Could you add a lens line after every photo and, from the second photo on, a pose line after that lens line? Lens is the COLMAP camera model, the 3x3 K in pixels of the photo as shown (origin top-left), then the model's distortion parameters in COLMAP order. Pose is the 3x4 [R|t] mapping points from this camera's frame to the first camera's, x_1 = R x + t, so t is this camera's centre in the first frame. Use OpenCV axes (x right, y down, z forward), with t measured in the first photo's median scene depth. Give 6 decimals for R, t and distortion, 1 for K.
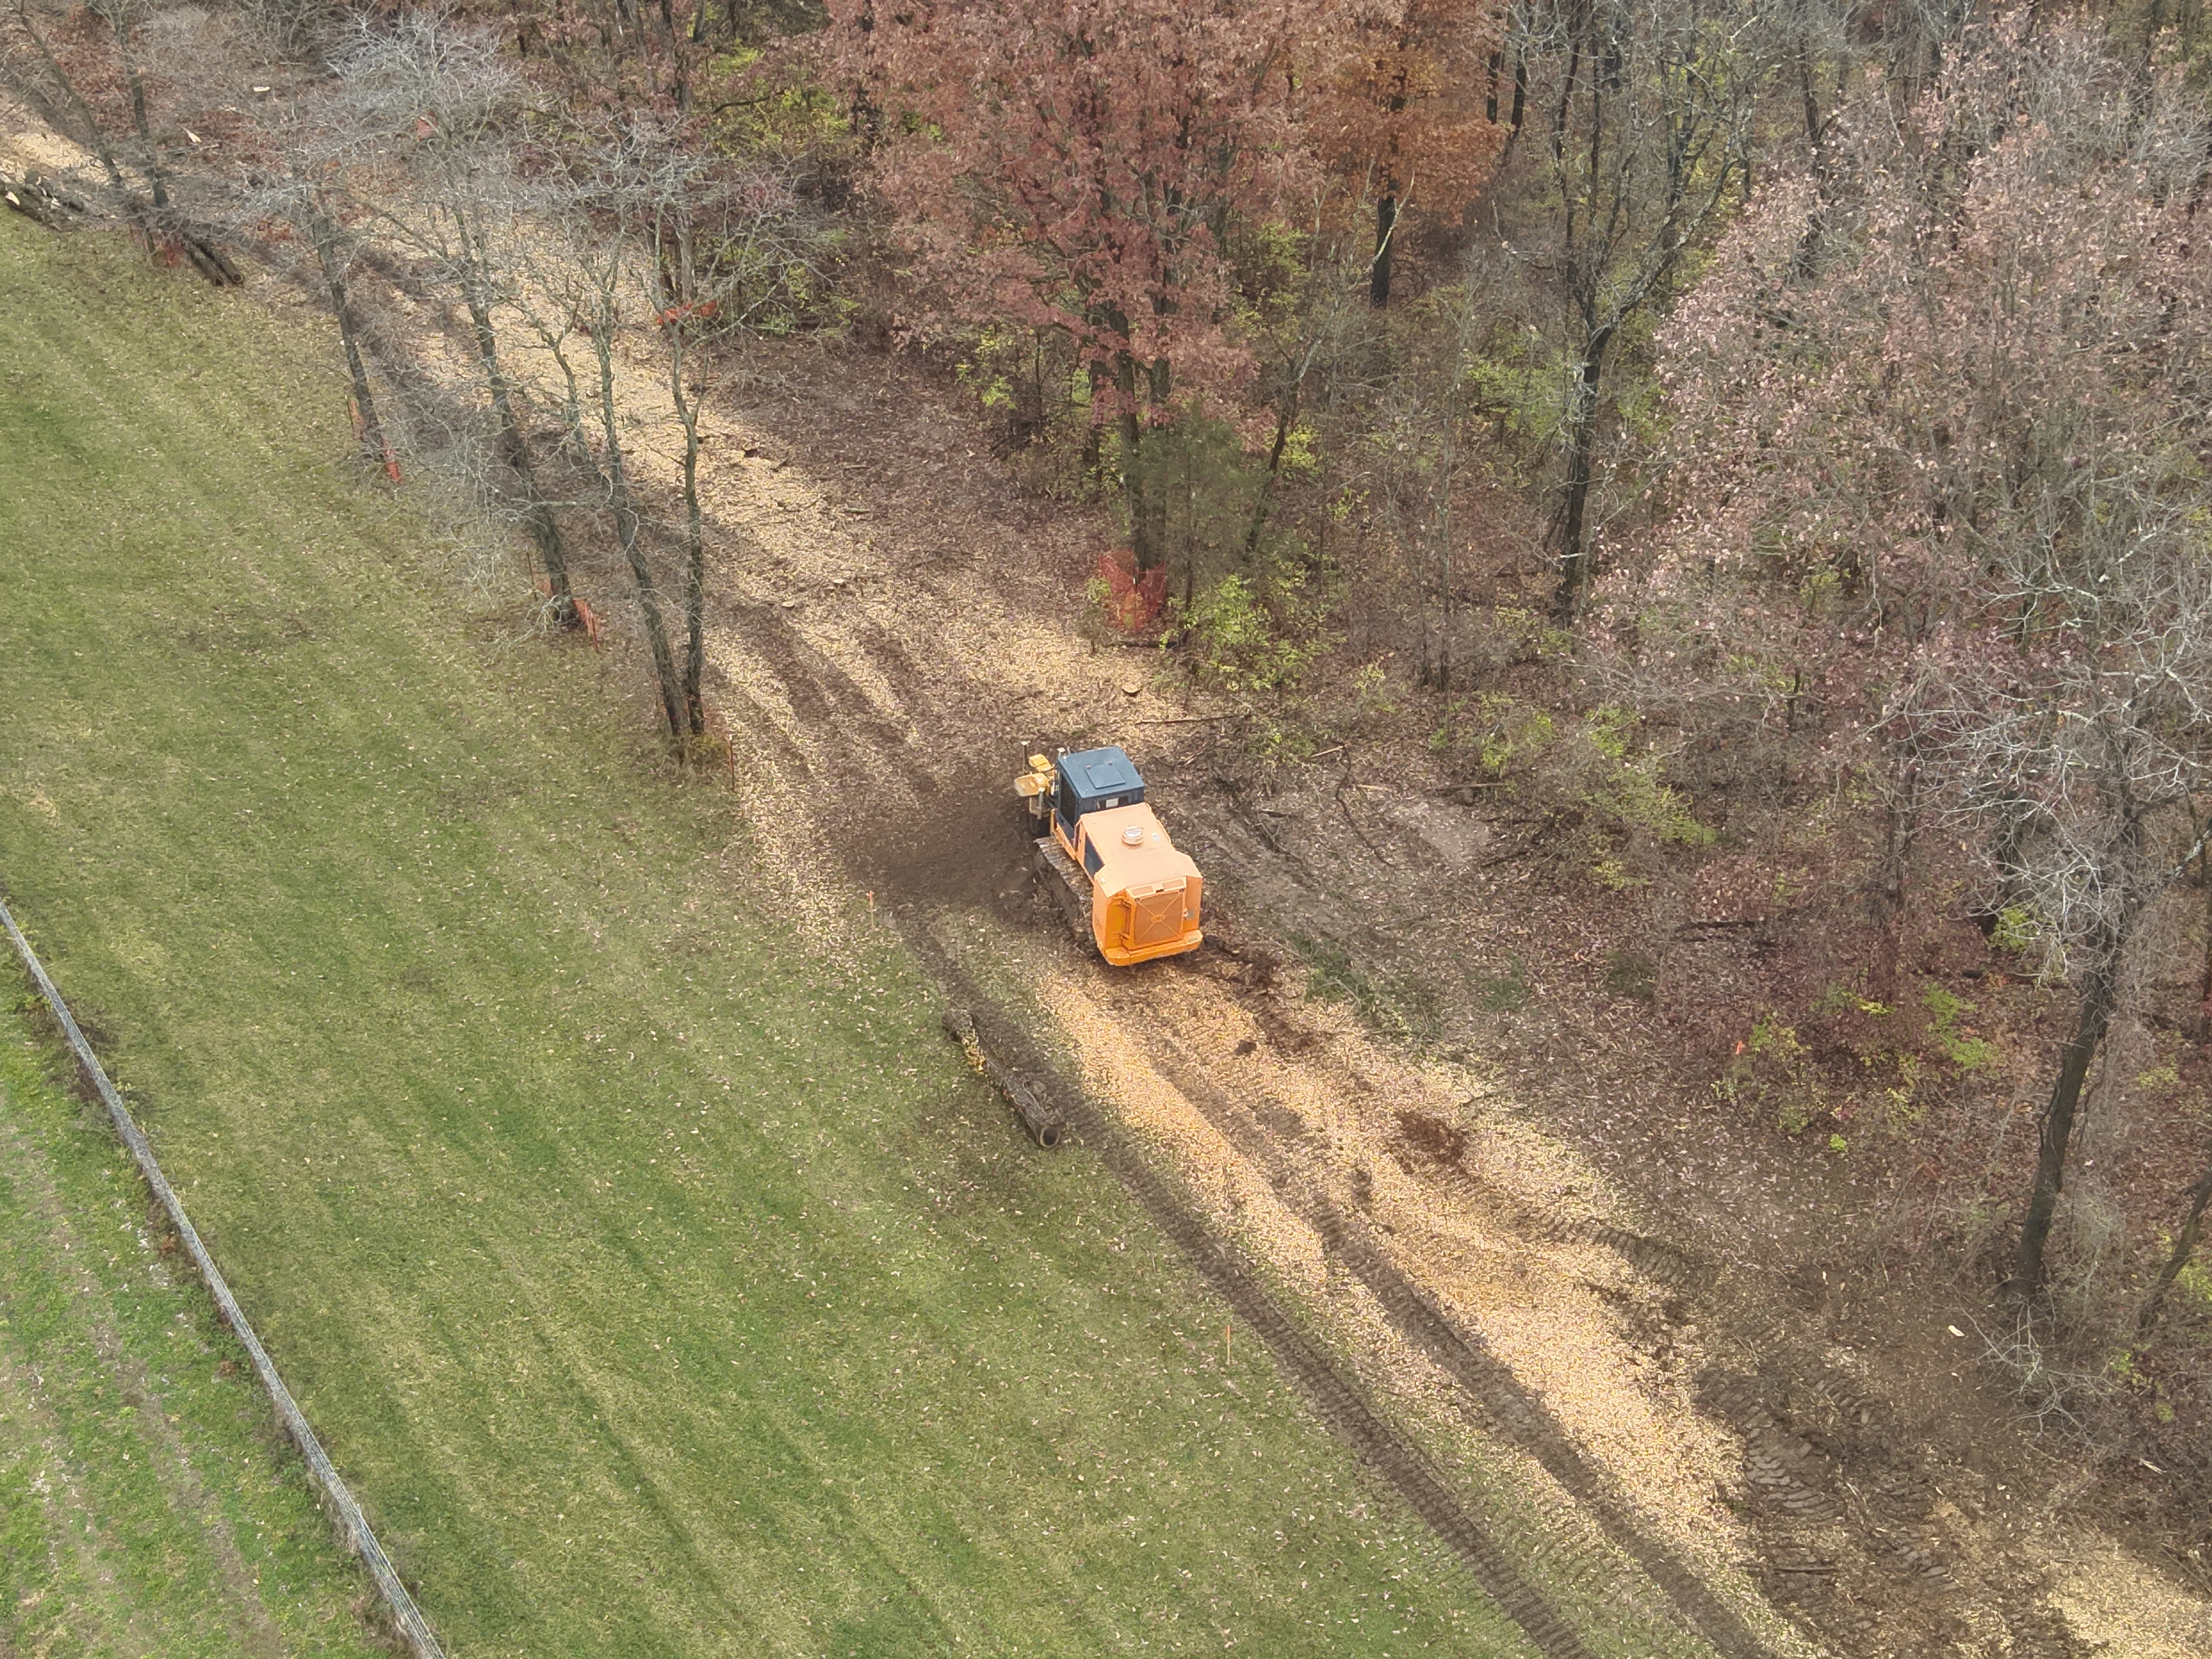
lens RADIAL K [[2576.3, 0, 1114.2], [0, 2576.3, 830.5], [0, 0, 1]] dist [0.120620, 0.000000]
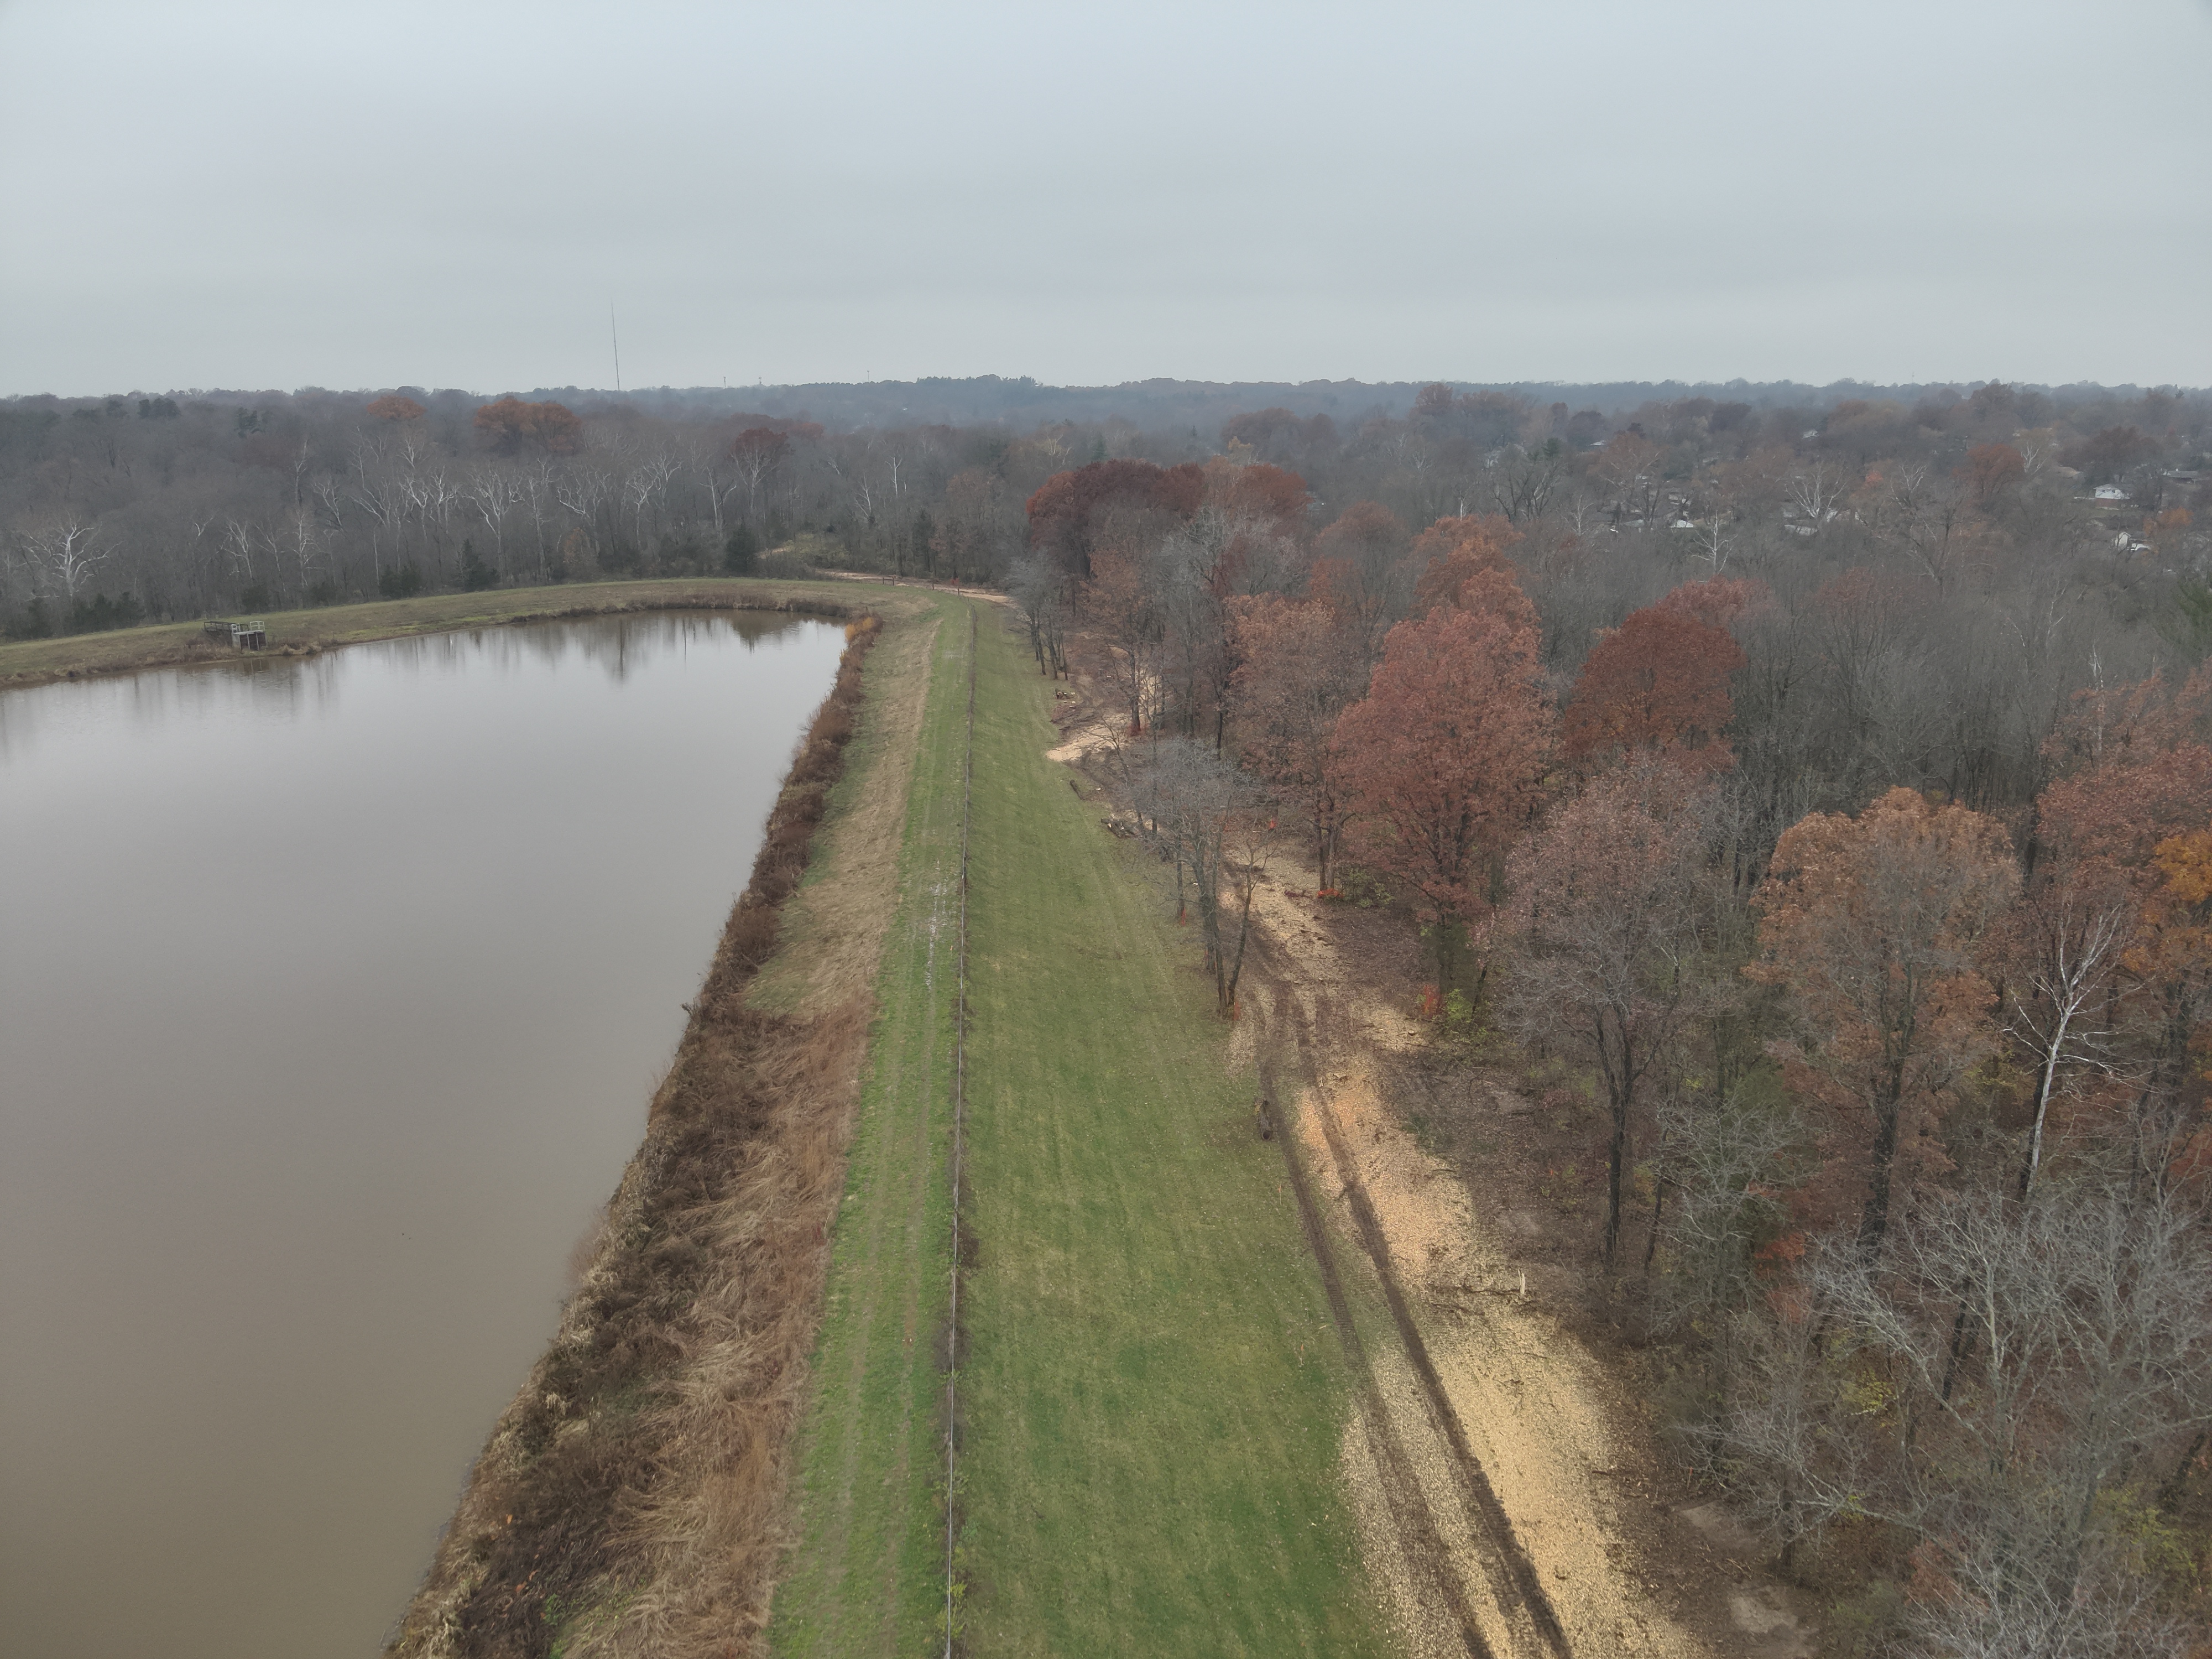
lens RADIAL K [[1590.5, 0, 1113.5], [0, 1590.5, 841.4], [0, 0, 1]] dist [0.119170, -0.214373]
pose [[0.868441, 0.129498, -0.478583, 0.450889], [-0.281719, 0.923202, -0.261404, 0.244523], [0.407977, 0.361839, 0.838228, -0.398490]]
